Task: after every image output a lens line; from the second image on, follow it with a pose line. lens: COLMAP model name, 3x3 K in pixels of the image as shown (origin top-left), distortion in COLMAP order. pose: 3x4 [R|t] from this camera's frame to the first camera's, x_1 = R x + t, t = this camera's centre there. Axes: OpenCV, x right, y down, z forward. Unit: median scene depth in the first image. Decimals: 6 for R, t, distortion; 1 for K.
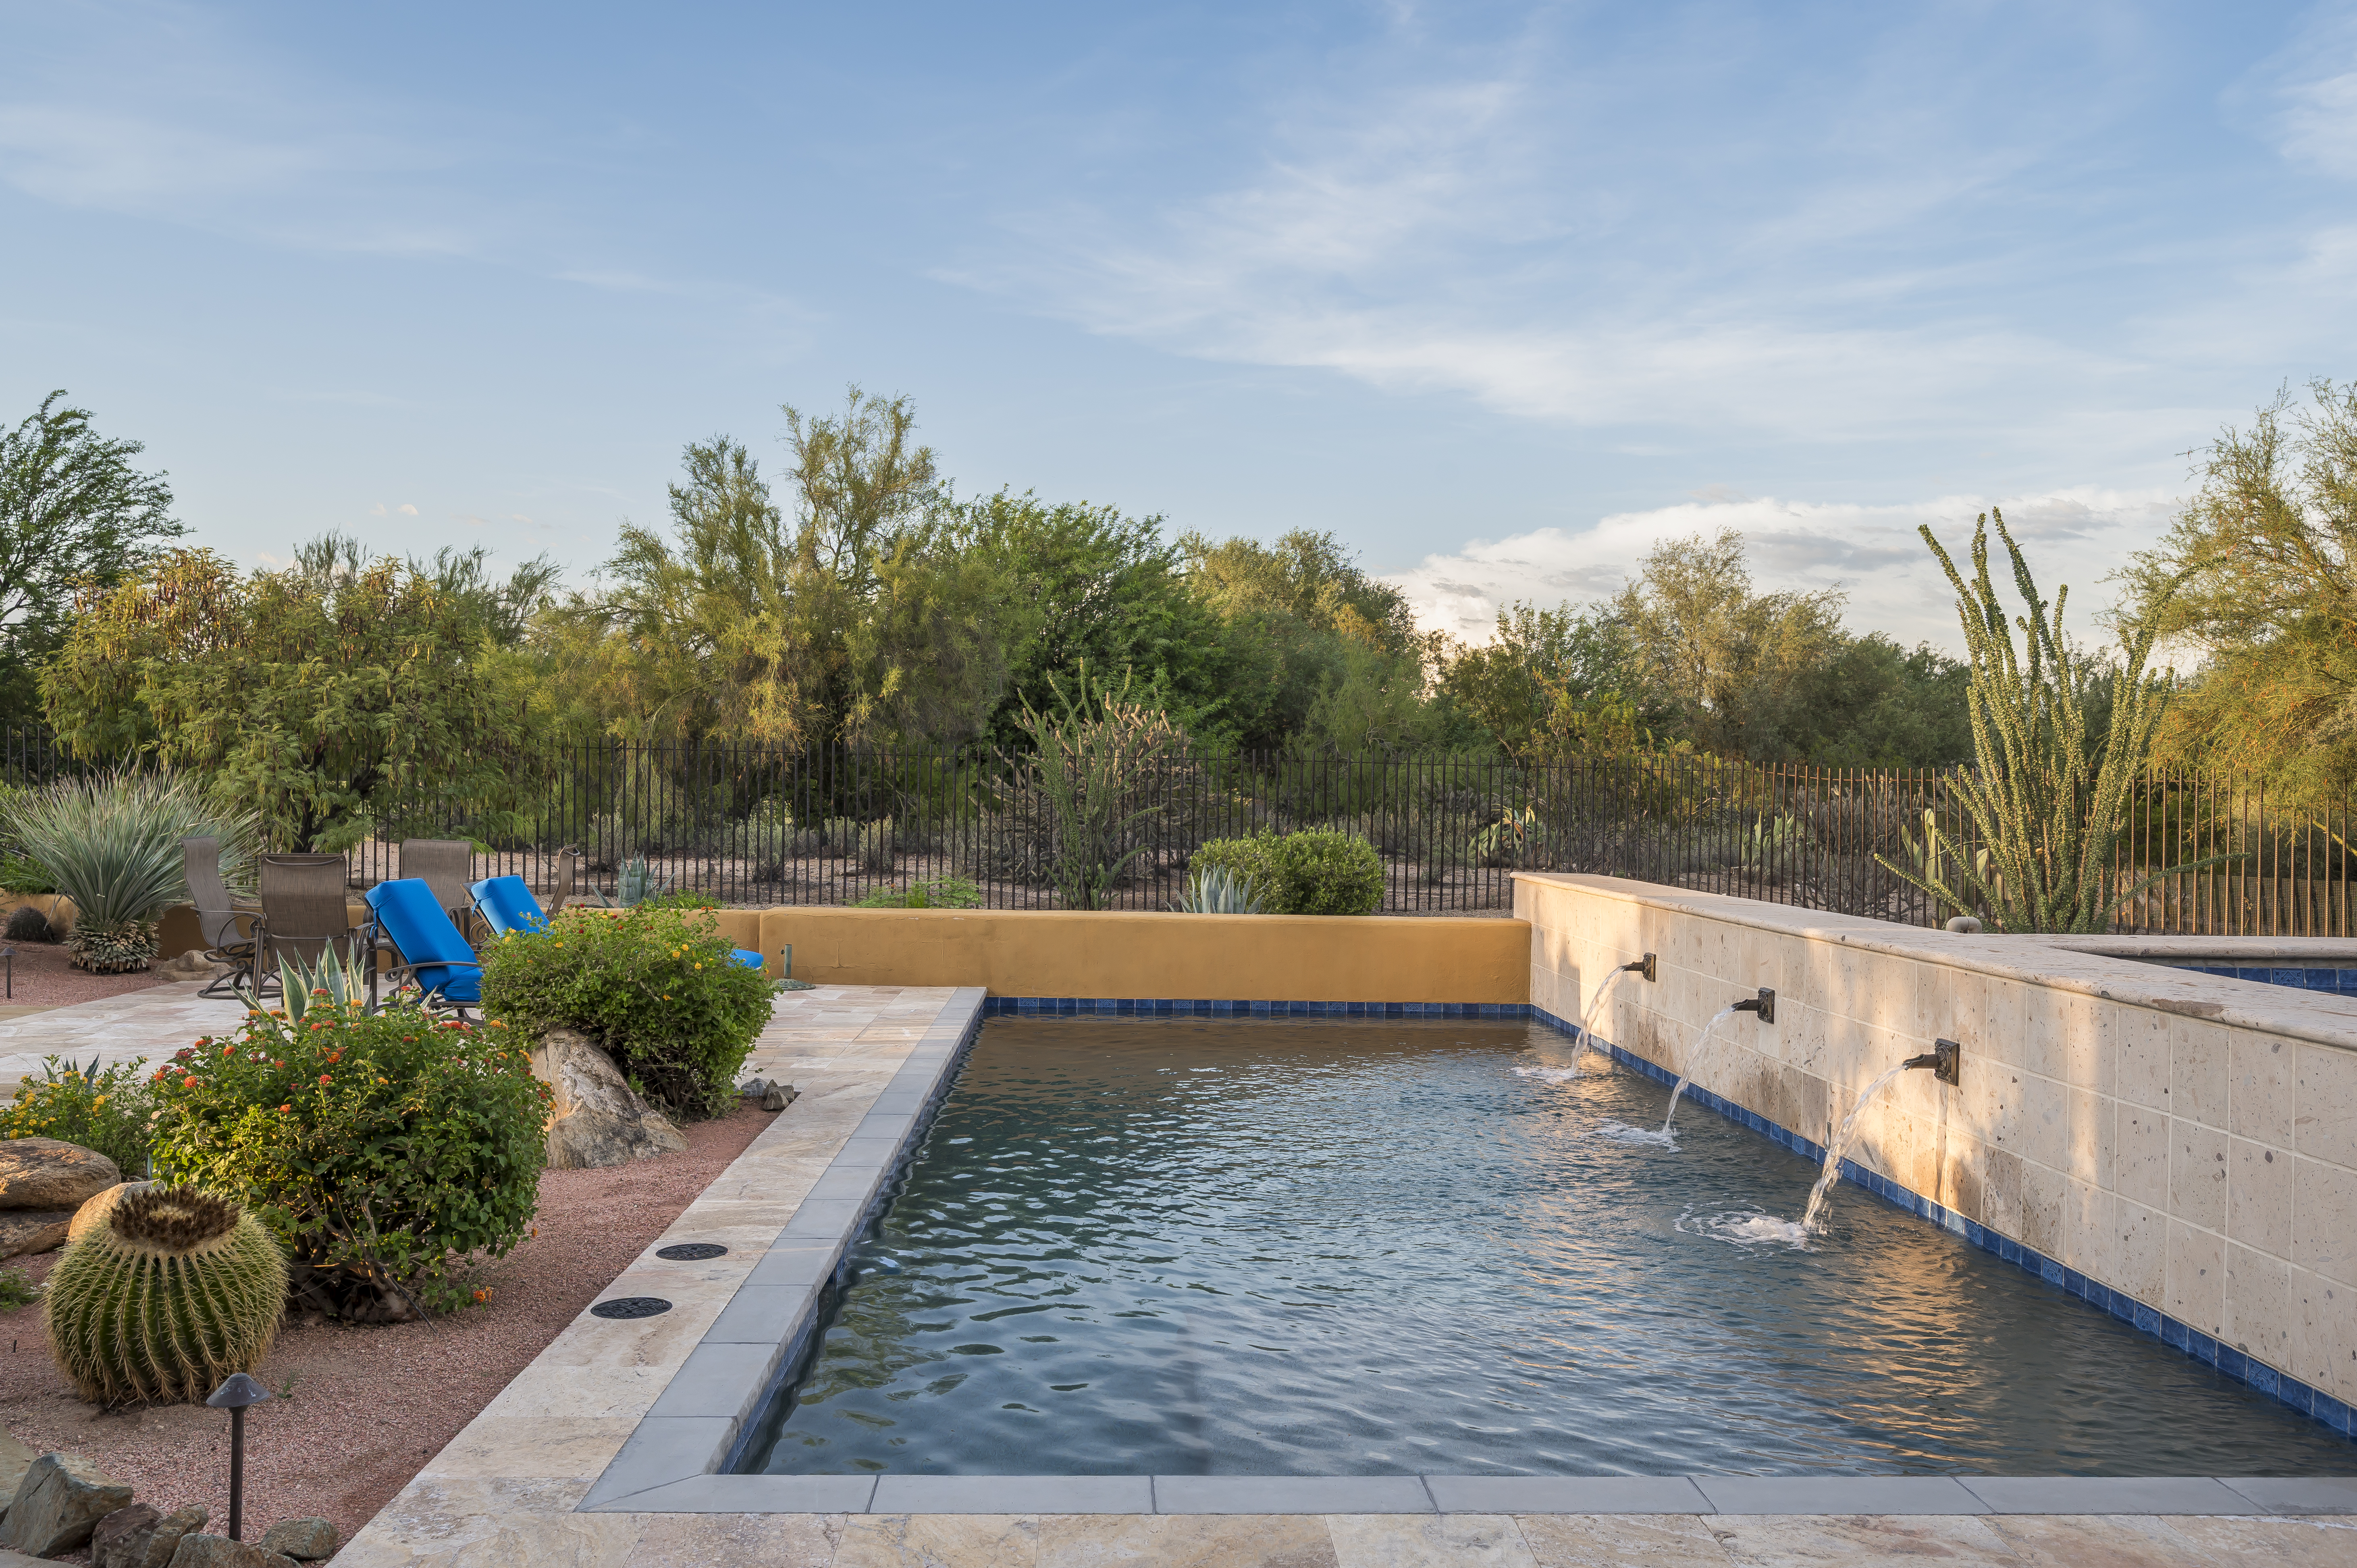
lens RADIAL K [[1810.8, 0, 1170.4], [0, 1810.8, 776.5], [0, 0, 1]] dist [-0.023400, -0.003566]
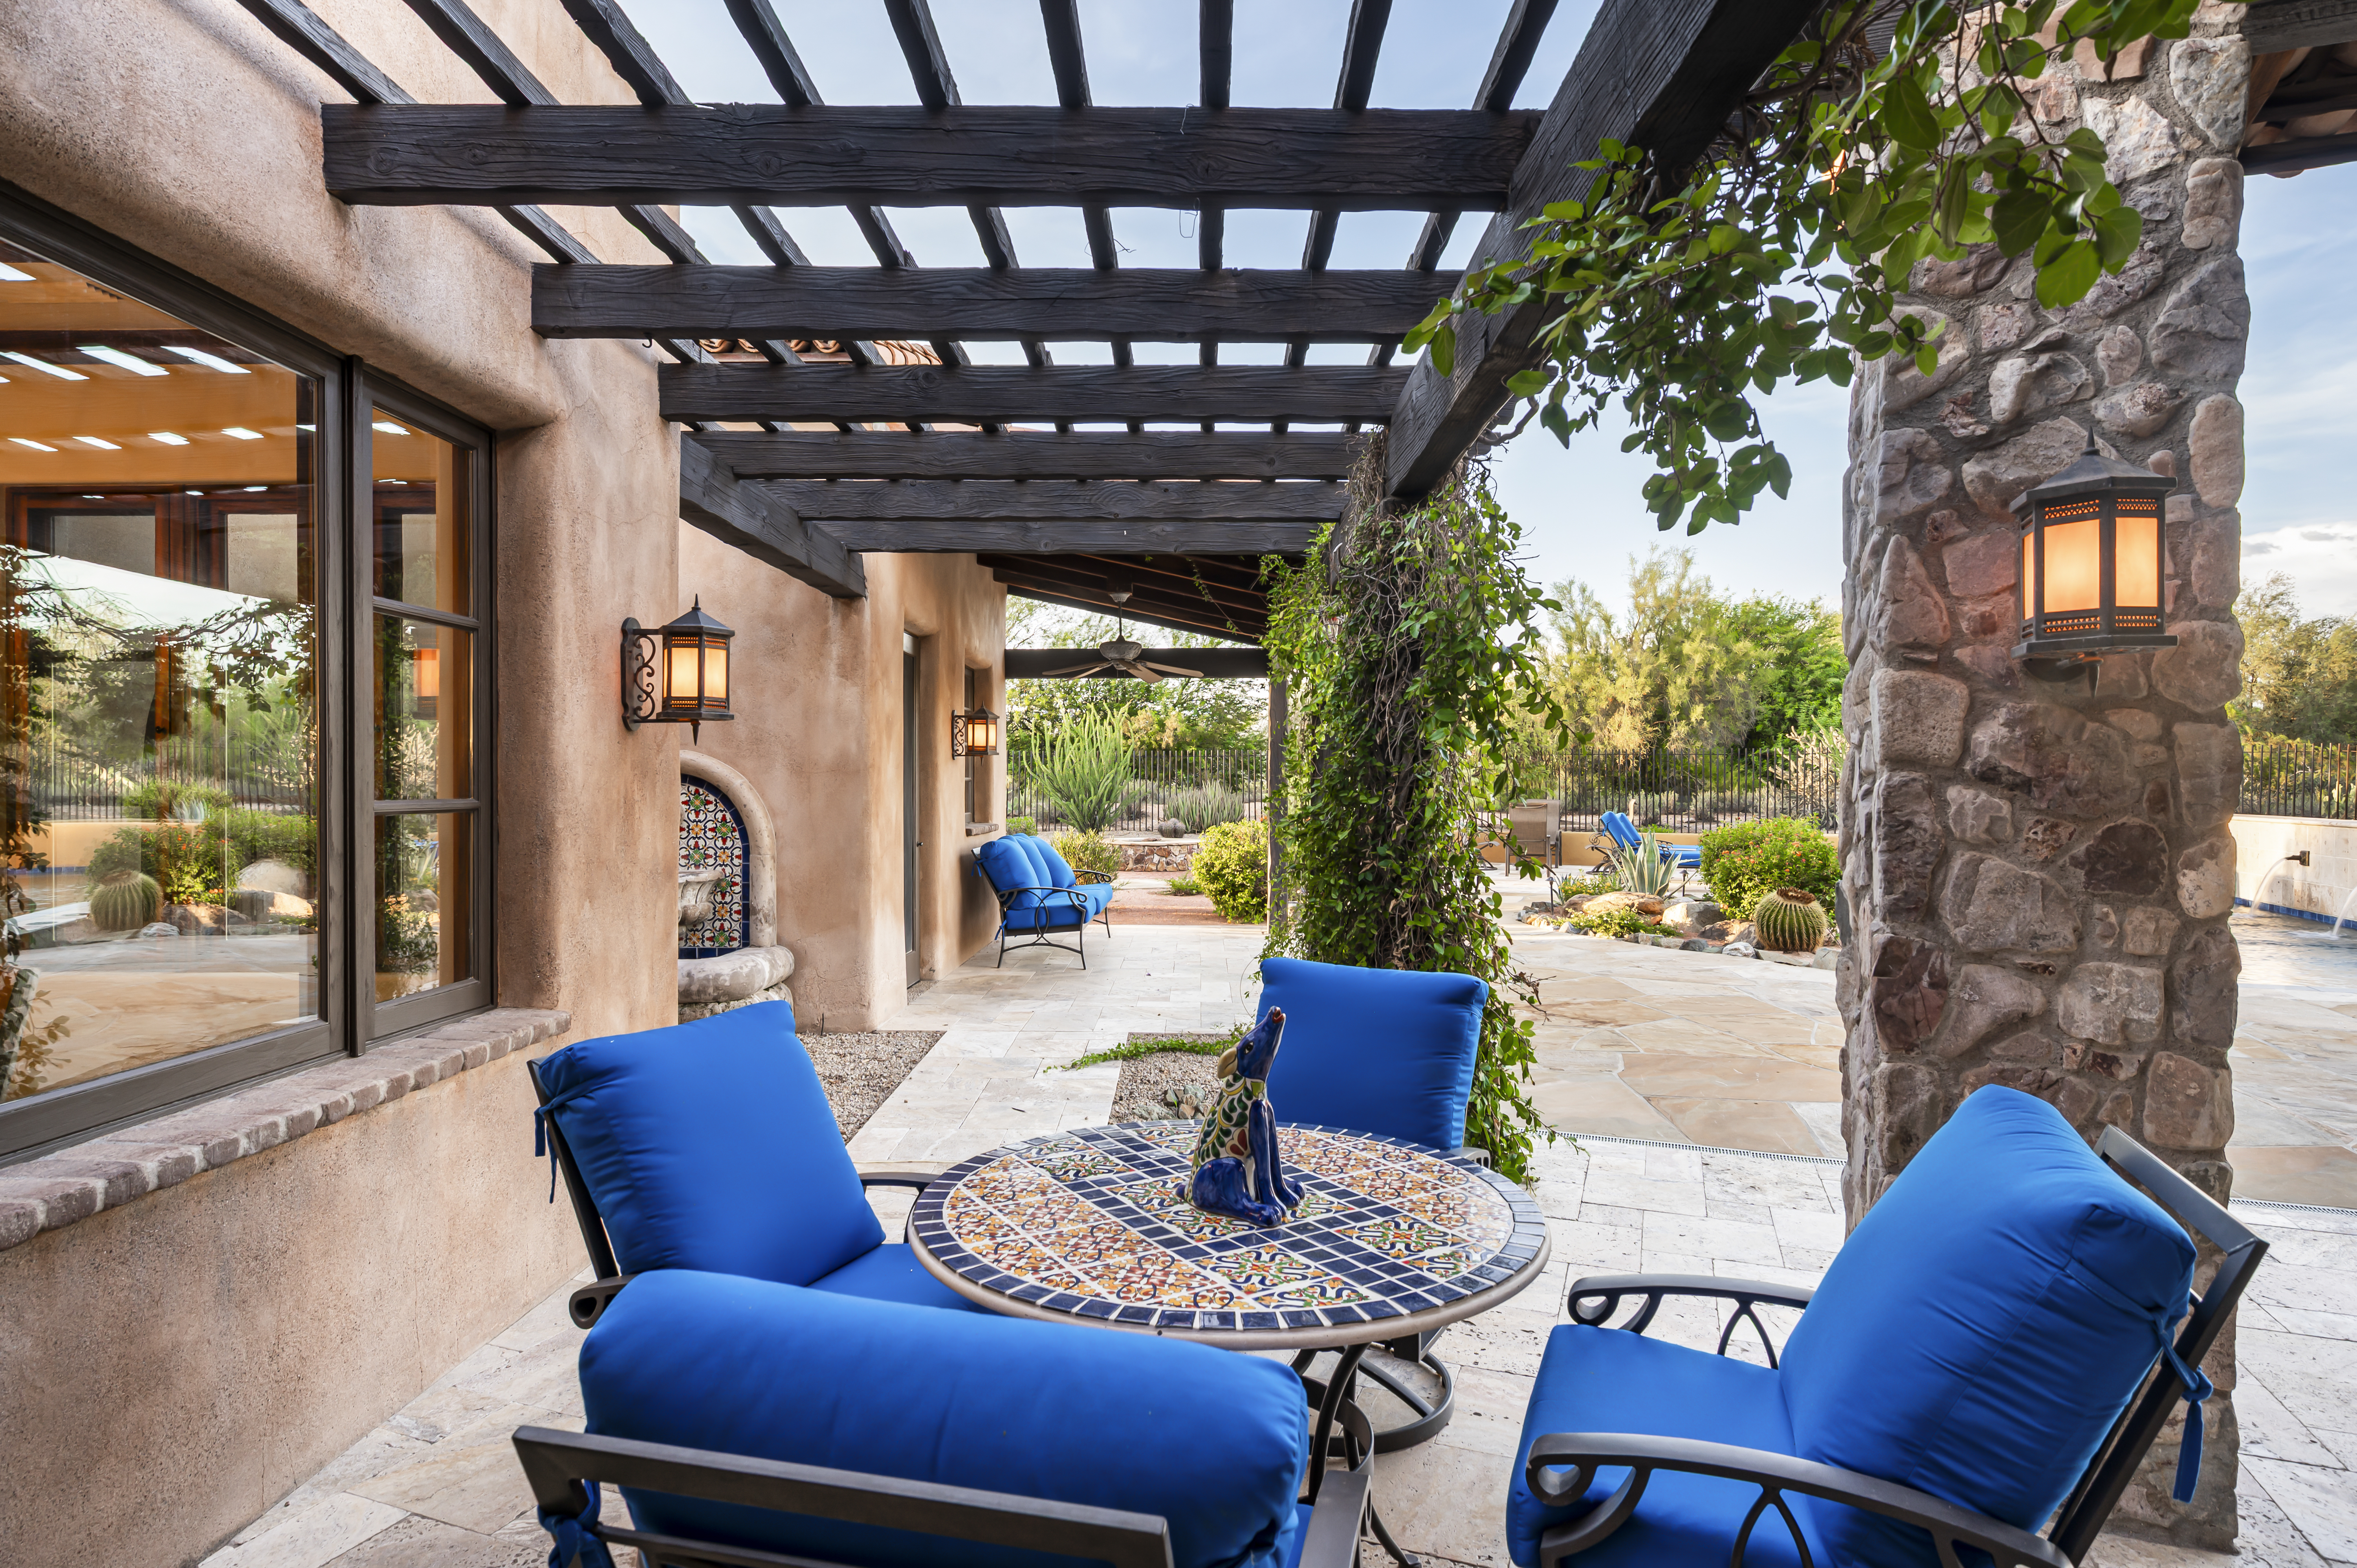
lens RADIAL K [[1245.0, 0, 1186.0], [0, 1245.0, 789.3], [0, 0, 1]] dist [-0.004817, -0.000933]
pose [[0.918910, -0.011943, -0.394285, -0.134976], [0.016587, 0.999827, 0.008373, 0.002328], [0.394117, -0.014235, 0.918950, -0.297035]]
